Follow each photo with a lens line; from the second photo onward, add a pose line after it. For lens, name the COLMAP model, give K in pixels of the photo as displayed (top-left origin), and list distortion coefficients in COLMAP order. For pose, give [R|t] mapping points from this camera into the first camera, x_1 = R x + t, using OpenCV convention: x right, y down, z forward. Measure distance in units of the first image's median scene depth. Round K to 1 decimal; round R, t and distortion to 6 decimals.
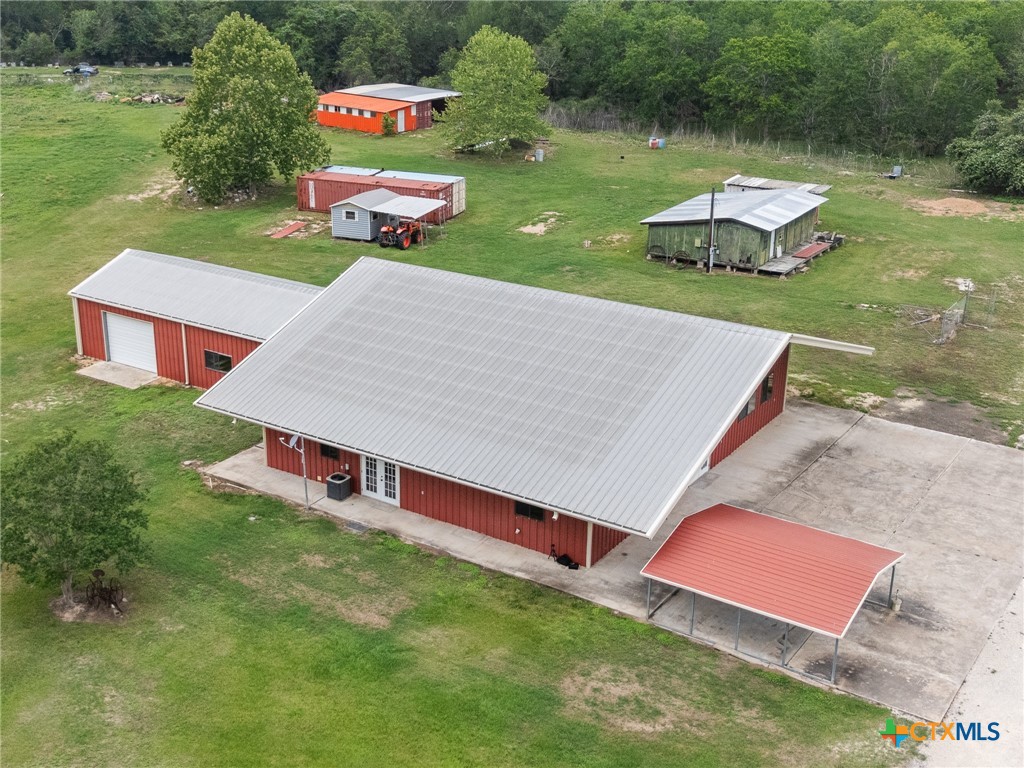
lens RADIAL K [[1261.2, 0, 416.3], [0, 1261.2, 383.8], [0, 0, 1]] dist [0.149055, -0.363157]
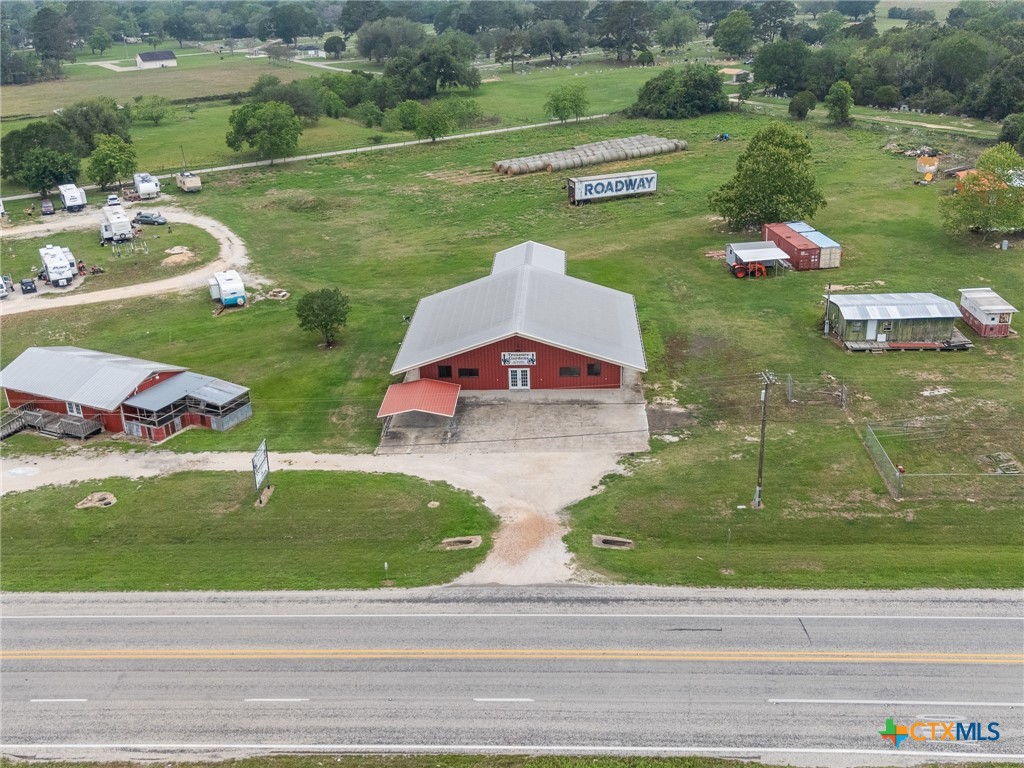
lens RADIAL K [[1020.3, 0, 501.2], [0, 1020.3, 385.7], [0, 0, 1]] dist [0.105036, -0.146468]
pose [[0.535488, 0.321201, -0.781078, 1.039924], [-0.260372, 0.942591, 0.209115, -0.193796], [0.803405, 0.091393, 0.588377, -0.058742]]
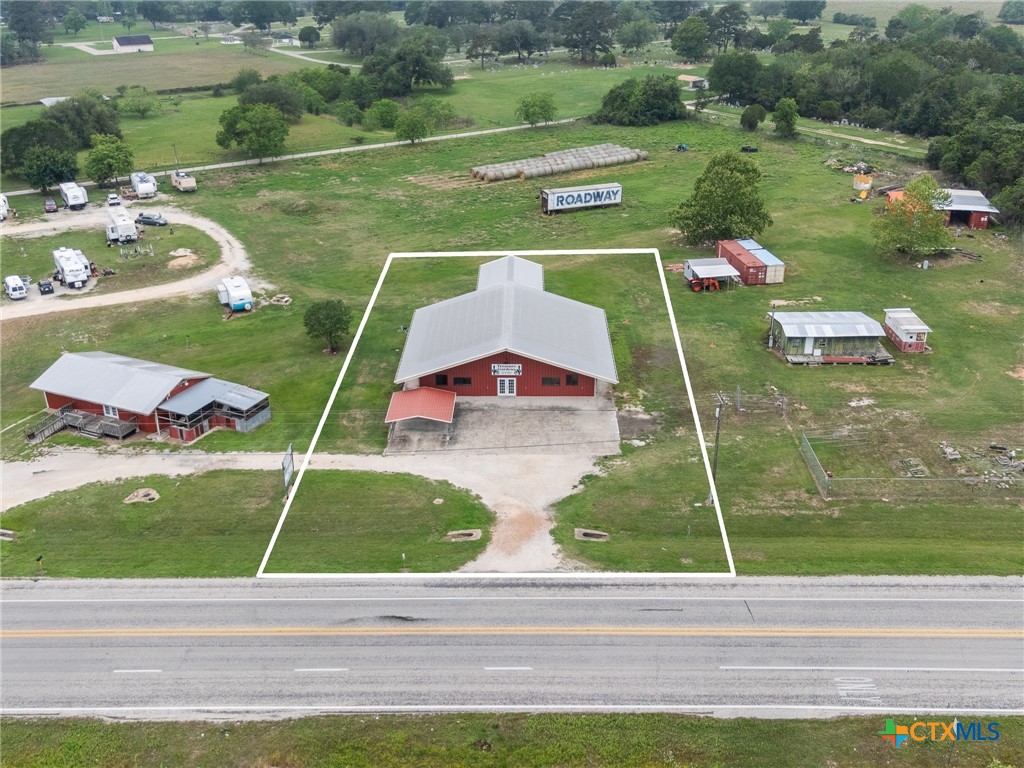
lens RADIAL K [[993.8, 0, 516.4], [0, 993.8, 381.8], [0, 0, 1]] dist [0.126909, -0.242970]
pose [[0.575887, 0.346430, -0.740501, 1.105022], [-0.282567, 0.934301, 0.217344, -0.254810], [0.767144, 0.084076, 0.635941, -0.173671]]
